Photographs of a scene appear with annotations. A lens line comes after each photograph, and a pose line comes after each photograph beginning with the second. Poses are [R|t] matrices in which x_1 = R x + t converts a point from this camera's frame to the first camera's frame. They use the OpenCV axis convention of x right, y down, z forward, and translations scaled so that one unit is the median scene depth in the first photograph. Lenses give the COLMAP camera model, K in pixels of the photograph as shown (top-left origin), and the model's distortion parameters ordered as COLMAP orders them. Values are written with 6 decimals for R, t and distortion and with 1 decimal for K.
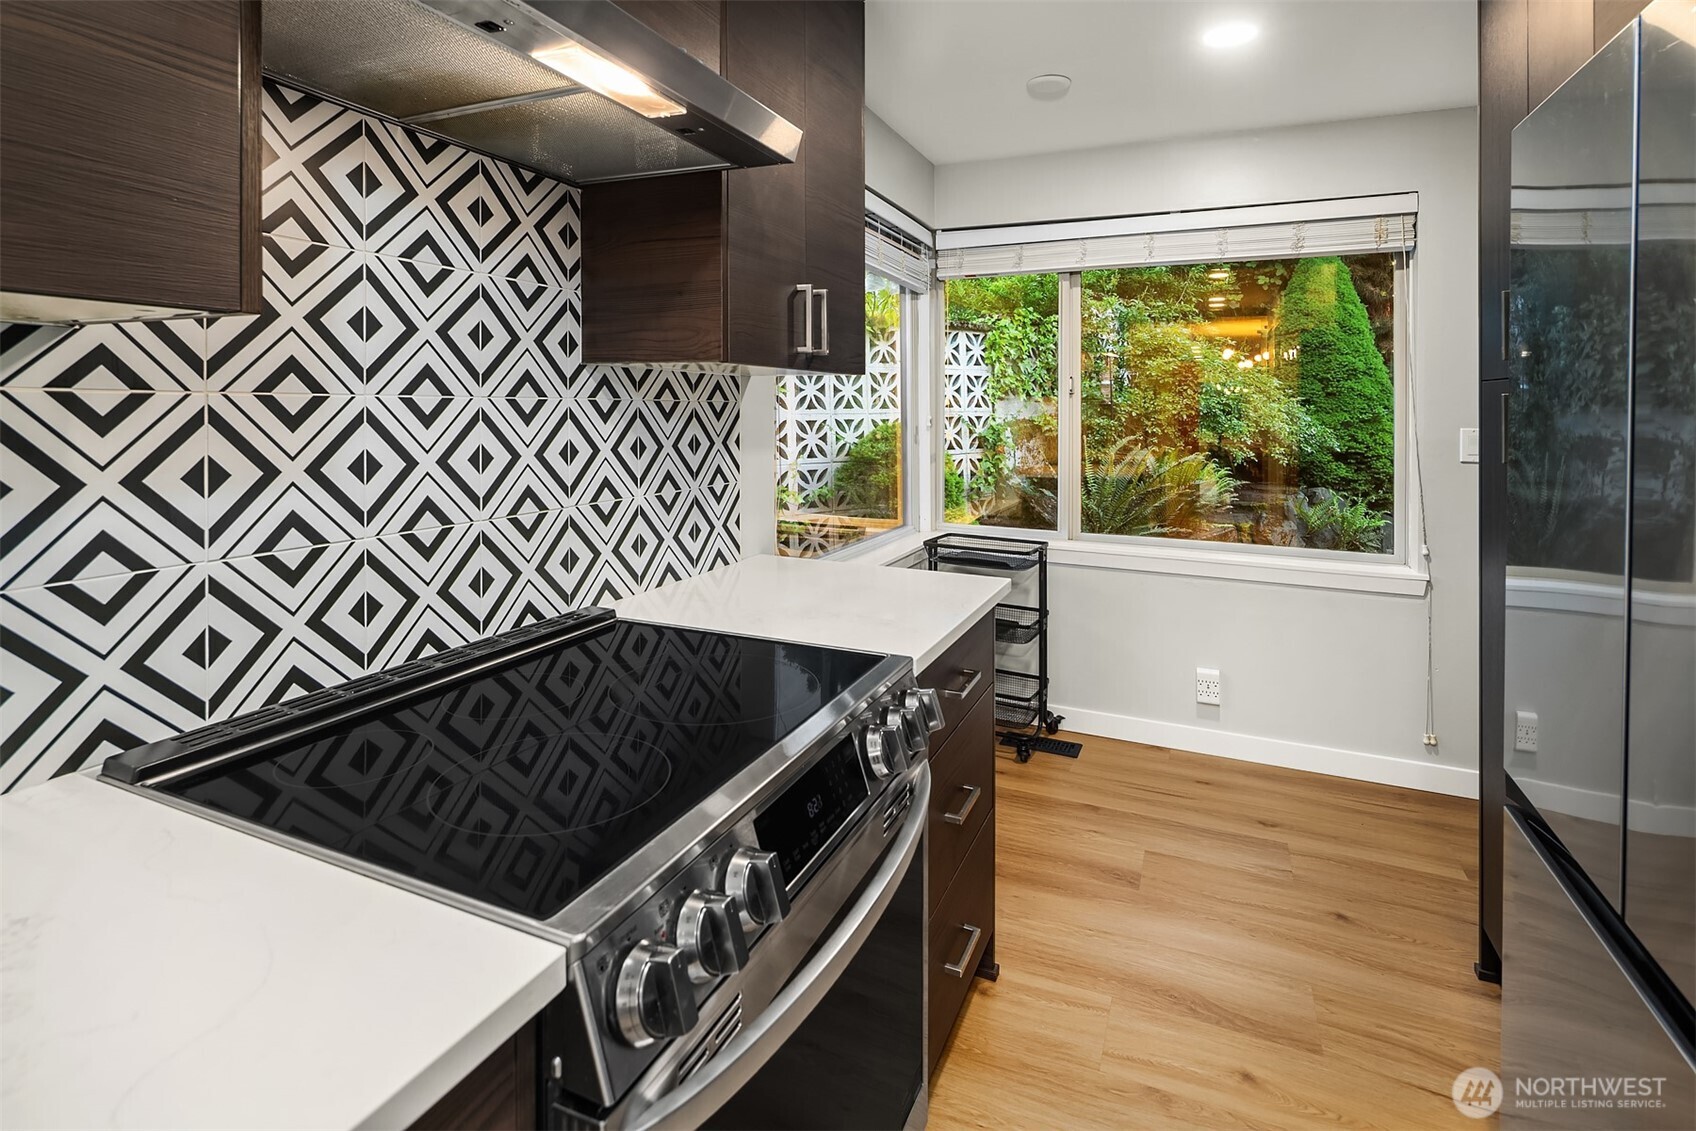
lens RADIAL K [[828.9, 0, 844.6], [0, 828.9, 388.0], [0, 0, 1]] dist [0.004116, -0.002907]
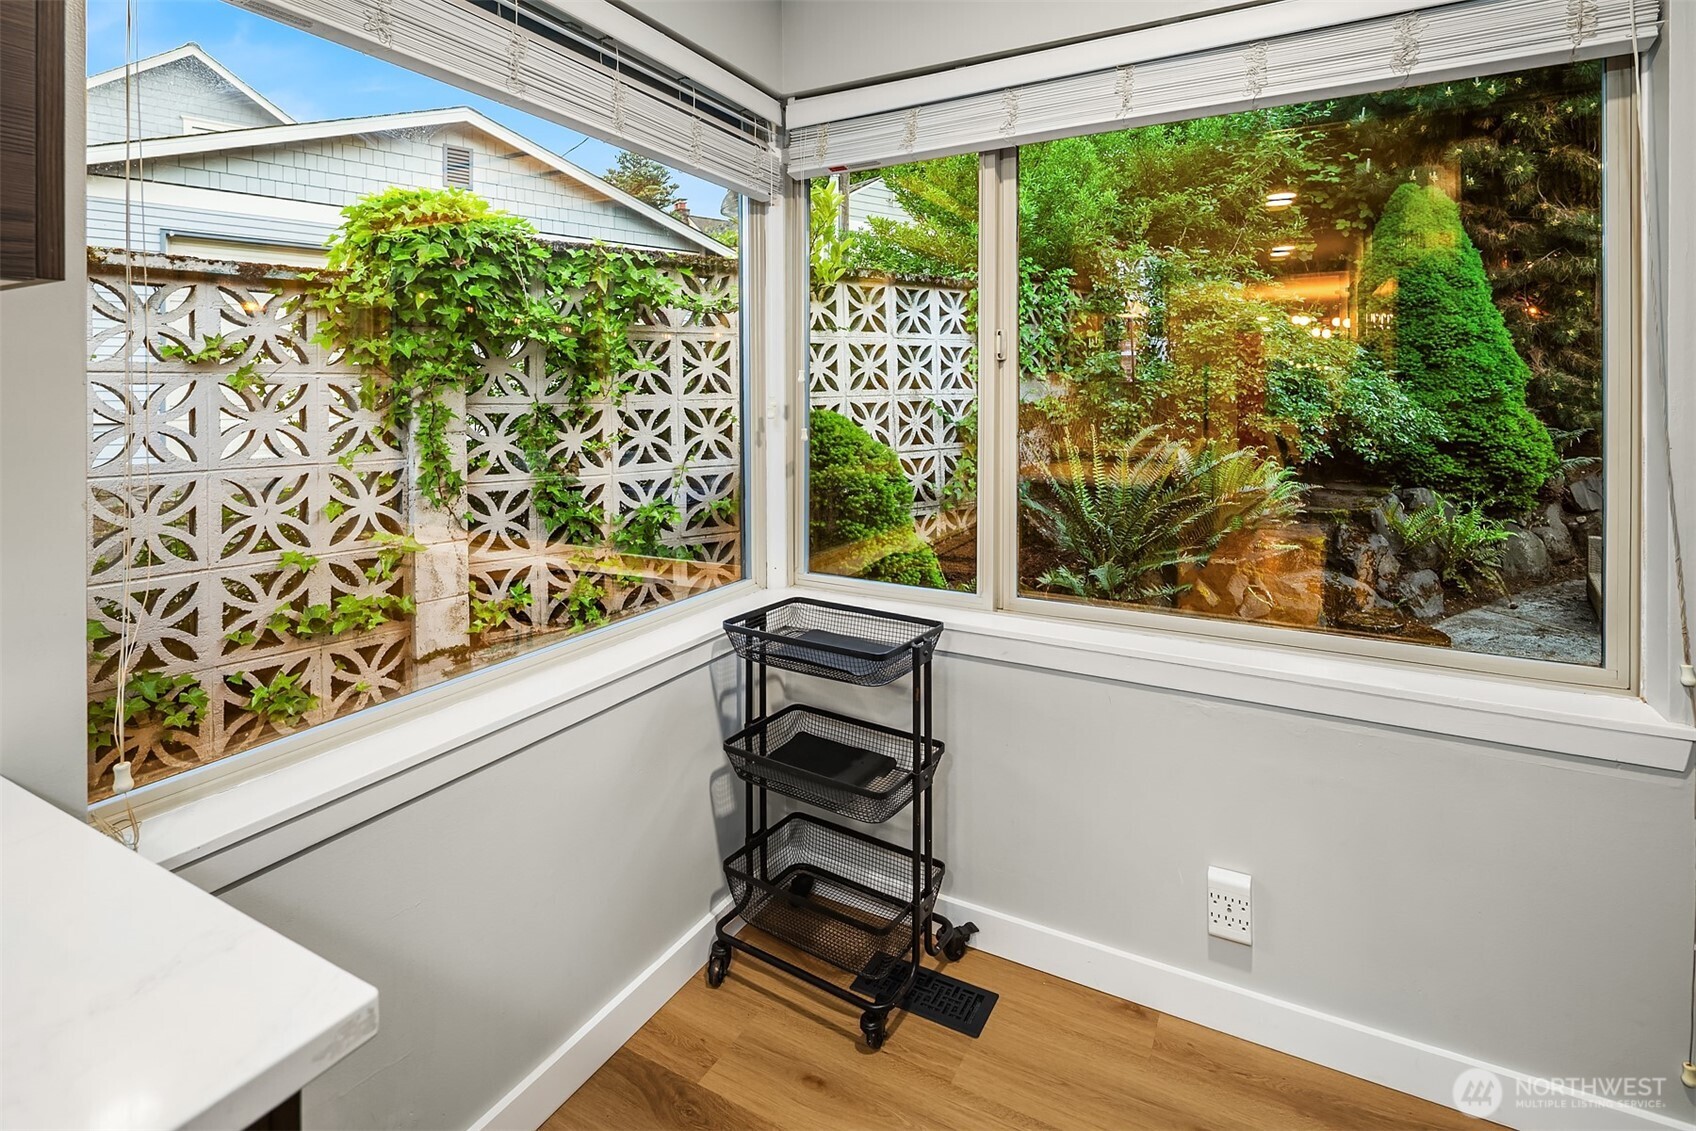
lens RADIAL K [[828.9, 0, 862.7], [0, 828.9, 389.3], [0, 0, 1]] dist [0.004116, -0.002907]
pose [[0.998143, -0.011893, -0.059746, 0.119129], [0.013065, 0.999729, 0.019264, 0.008306], [0.059500, -0.020009, 0.998028, 0.229967]]
